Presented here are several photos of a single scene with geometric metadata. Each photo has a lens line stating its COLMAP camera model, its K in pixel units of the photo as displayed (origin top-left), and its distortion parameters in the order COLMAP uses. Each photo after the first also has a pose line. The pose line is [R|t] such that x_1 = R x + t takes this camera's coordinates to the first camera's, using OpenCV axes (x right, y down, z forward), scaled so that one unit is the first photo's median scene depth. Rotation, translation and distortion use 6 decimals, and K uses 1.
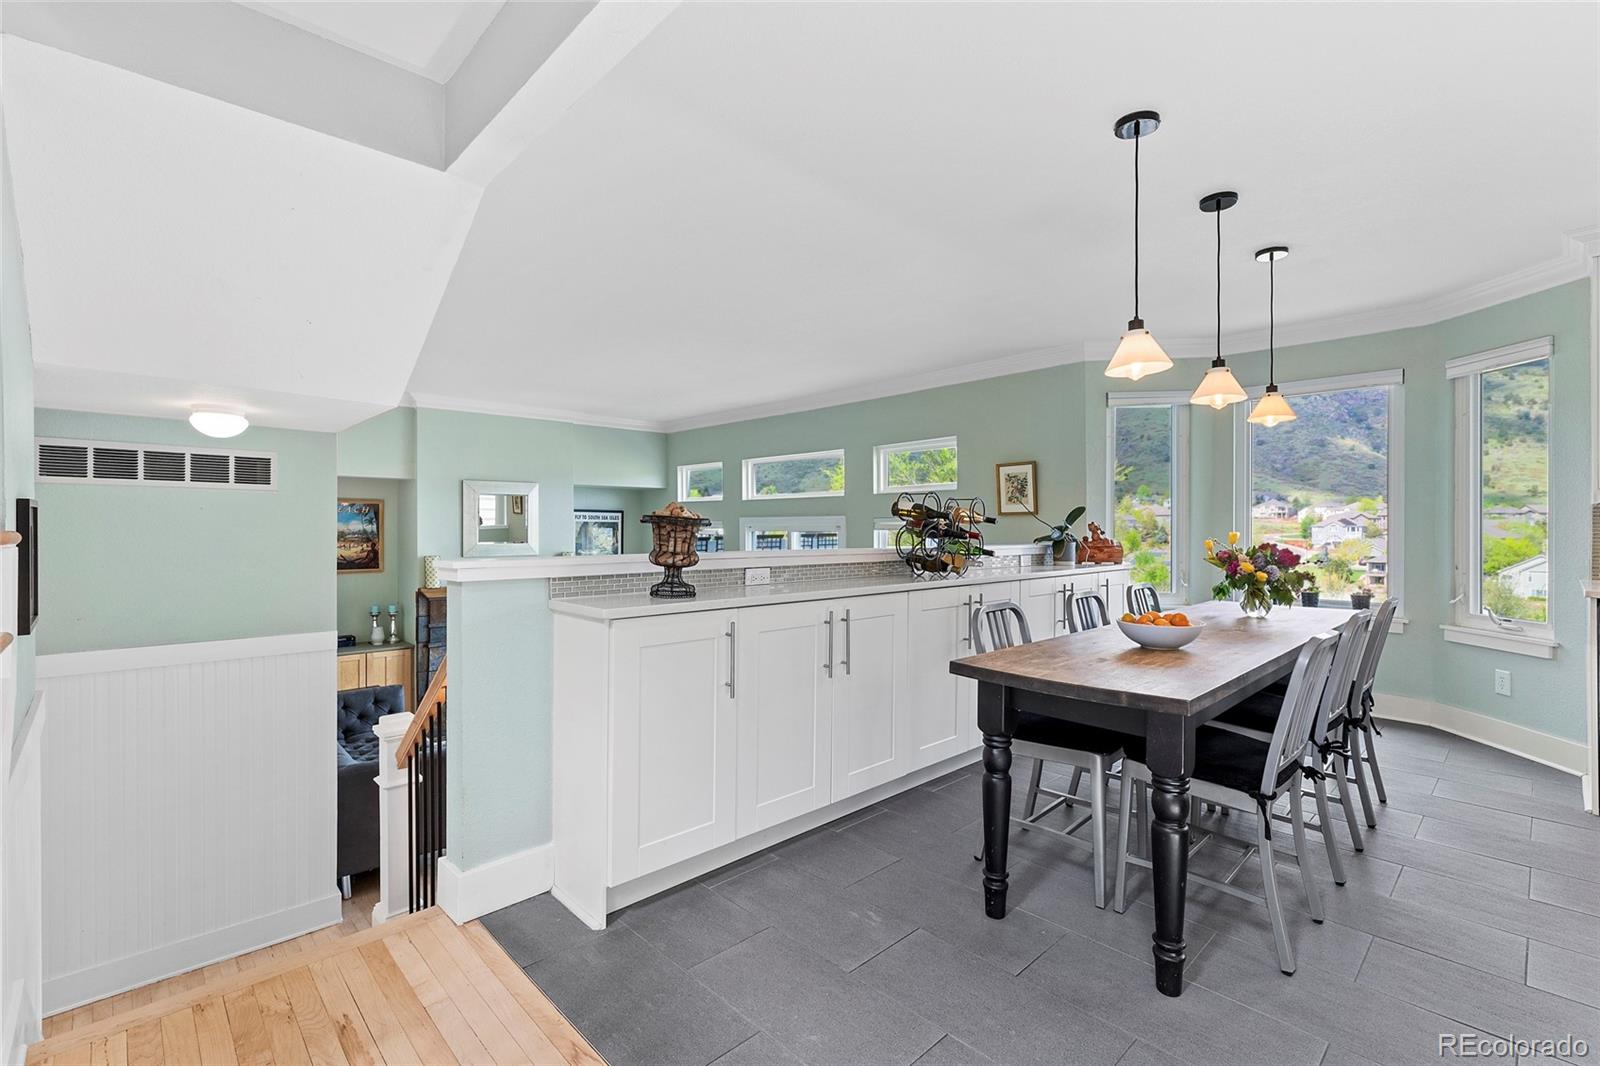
lens RADIAL K [[717.1, 0, 798.4], [0, 717.1, 535.6], [0, 0, 1]] dist [-0.001092, 0.000157]
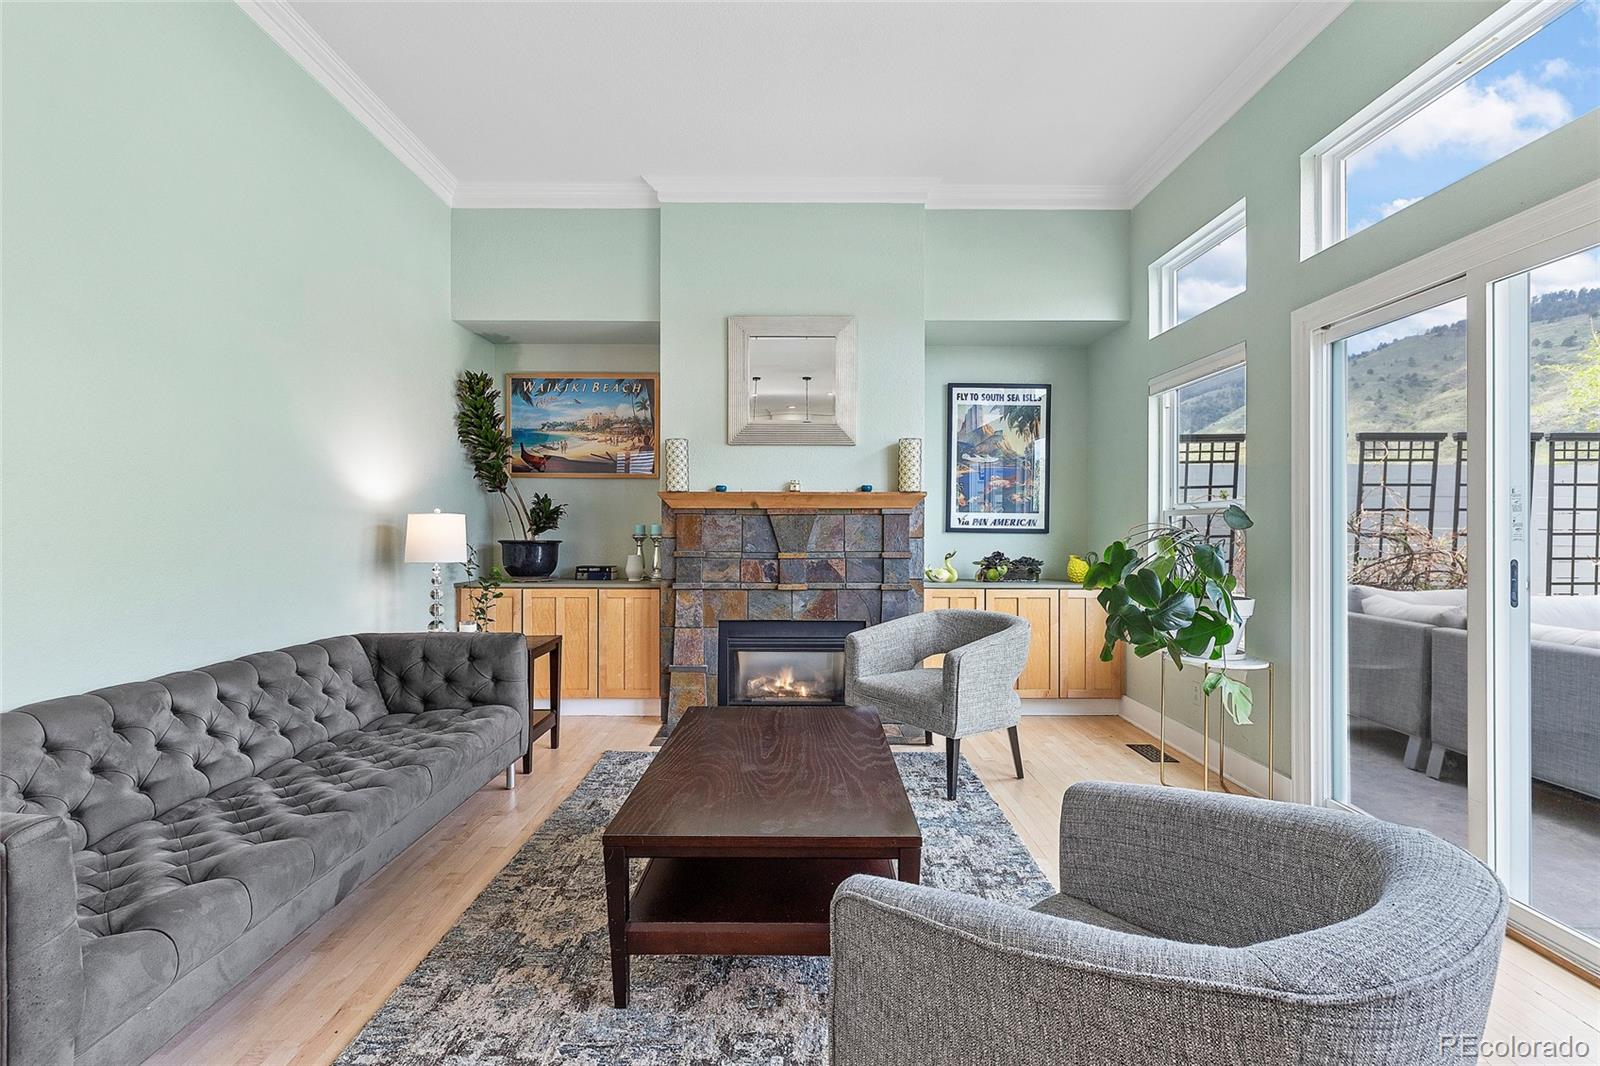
lens RADIAL K [[718.5, 0, 792.9], [0, 718.5, 531.1], [0, 0, 1]] dist [0.006833, 0.000251]
pose [[0.730865, 0.006989, -0.682487, -0.015355], [-0.010955, 0.999939, -0.001492, 0.101745], [0.682435, 0.008567, 0.730896, 0.590189]]
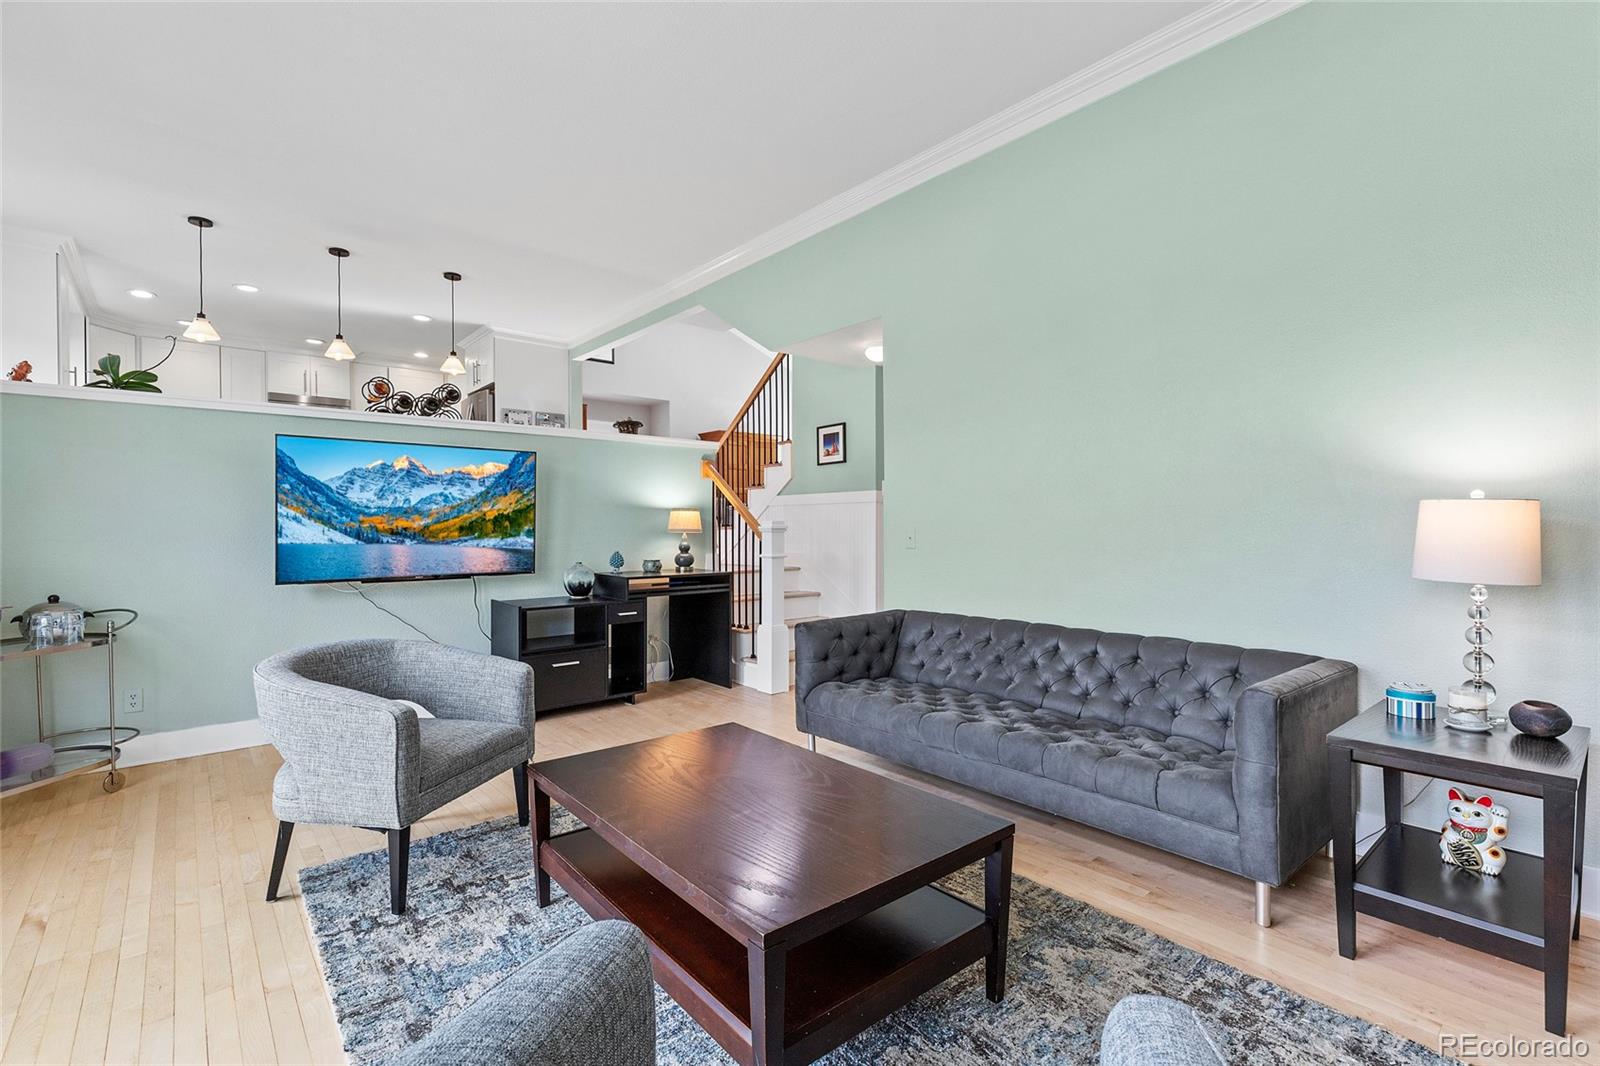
lens RADIAL K [[717.2, 0, 800.0], [0, 717.2, 533.0], [0, 0, 1]] dist [0.001269, 0.000066]
pose [[-0.998964, 0.005632, 0.045150, -0.276779], [0.006133, 0.999921, 0.010984, 0.100461], [-0.045084, 0.011249, -0.998920, 1.096226]]
